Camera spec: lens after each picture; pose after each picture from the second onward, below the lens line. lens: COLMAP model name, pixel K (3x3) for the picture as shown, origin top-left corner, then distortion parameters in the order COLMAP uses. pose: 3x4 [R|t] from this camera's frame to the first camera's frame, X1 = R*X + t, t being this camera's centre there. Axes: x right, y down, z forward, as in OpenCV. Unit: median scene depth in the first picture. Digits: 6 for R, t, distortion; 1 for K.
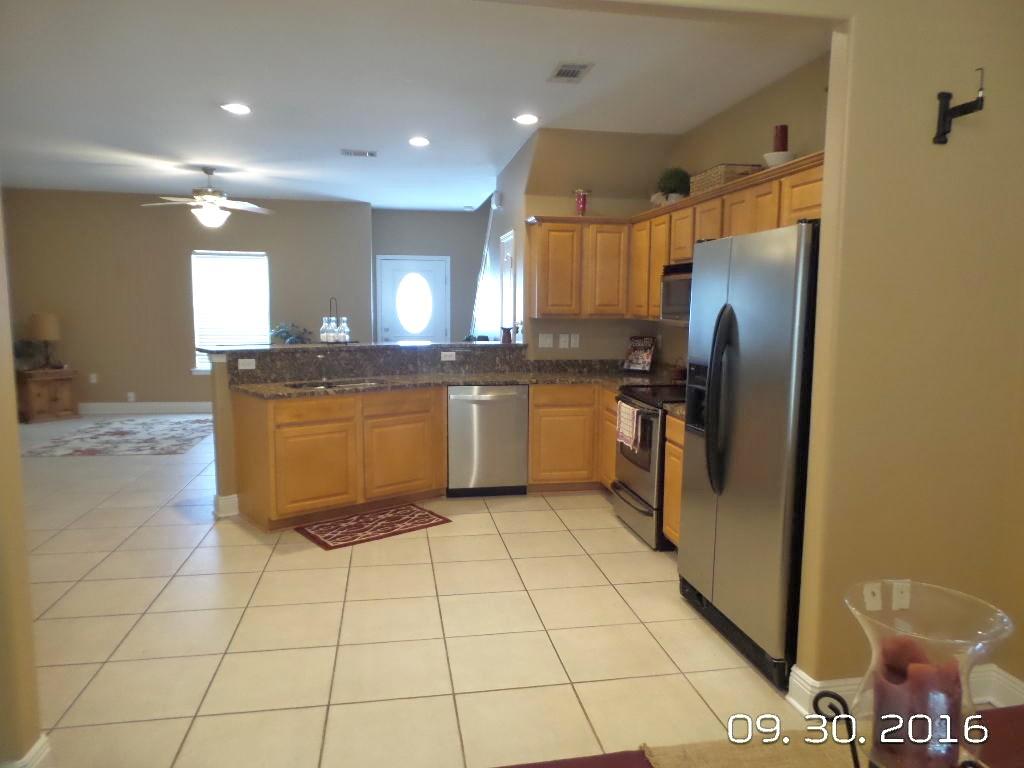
lens RADIAL K [[706.2, 0, 516.9], [0, 706.2, 384.8], [0, 0, 1]] dist [-0.005988, 0.008832]
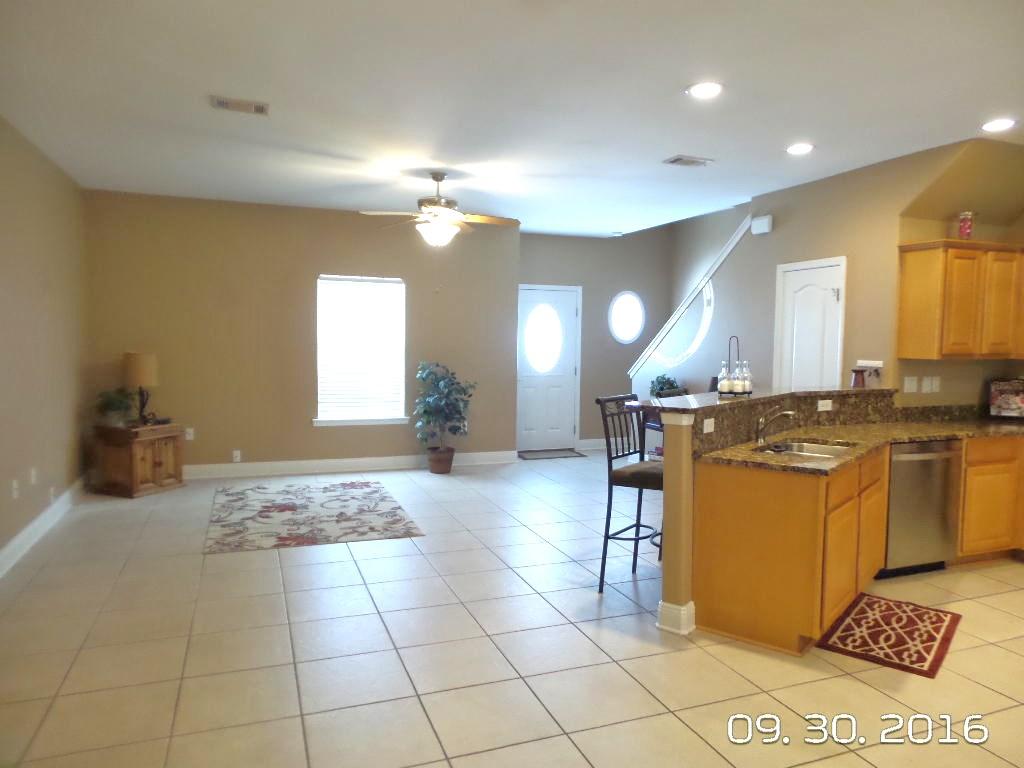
lens RADIAL K [[706.2, 0, 521.2], [0, 706.2, 383.6], [0, 0, 1]] dist [-0.005988, 0.008832]
pose [[0.982967, -0.013834, 0.183261, -0.589826], [0.021886, 0.998879, -0.041985, -0.038155], [-0.182475, 0.045281, 0.982167, 0.240747]]
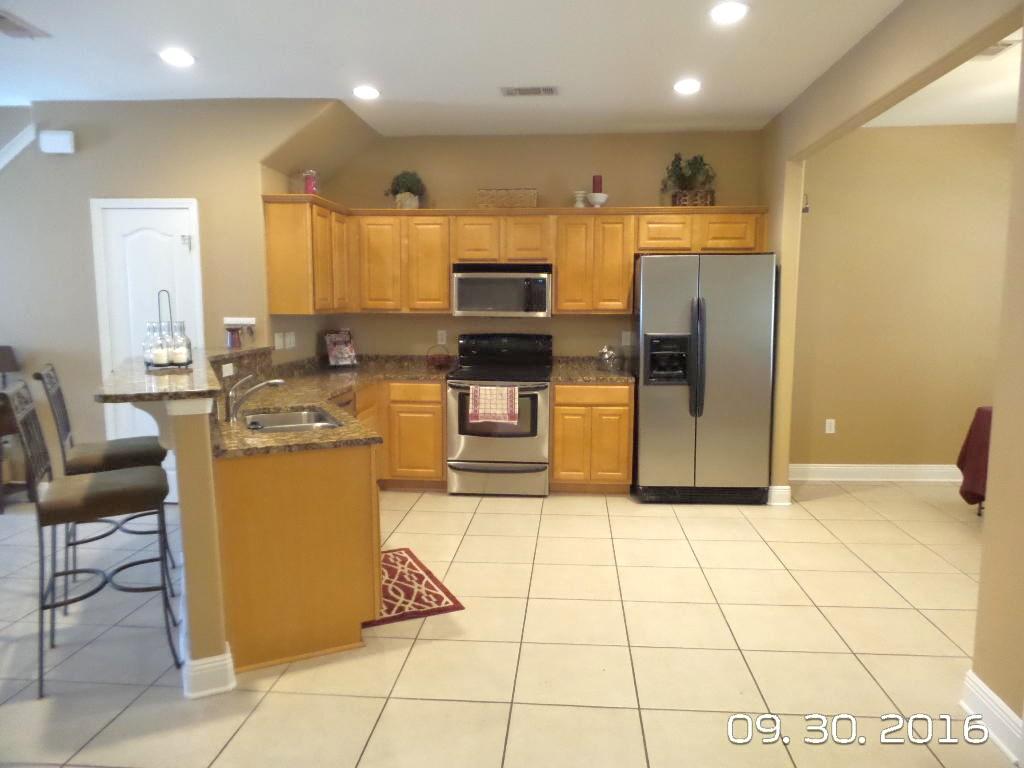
lens RADIAL K [[706.2, 0, 520.2], [0, 706.2, 389.1], [0, 0, 1]] dist [-0.005988, 0.008832]
pose [[0.253083, -0.127838, 0.958961, -0.709625], [0.101998, 0.989232, 0.104955, -0.065486], [-0.962053, 0.071250, 0.263397, 0.506402]]
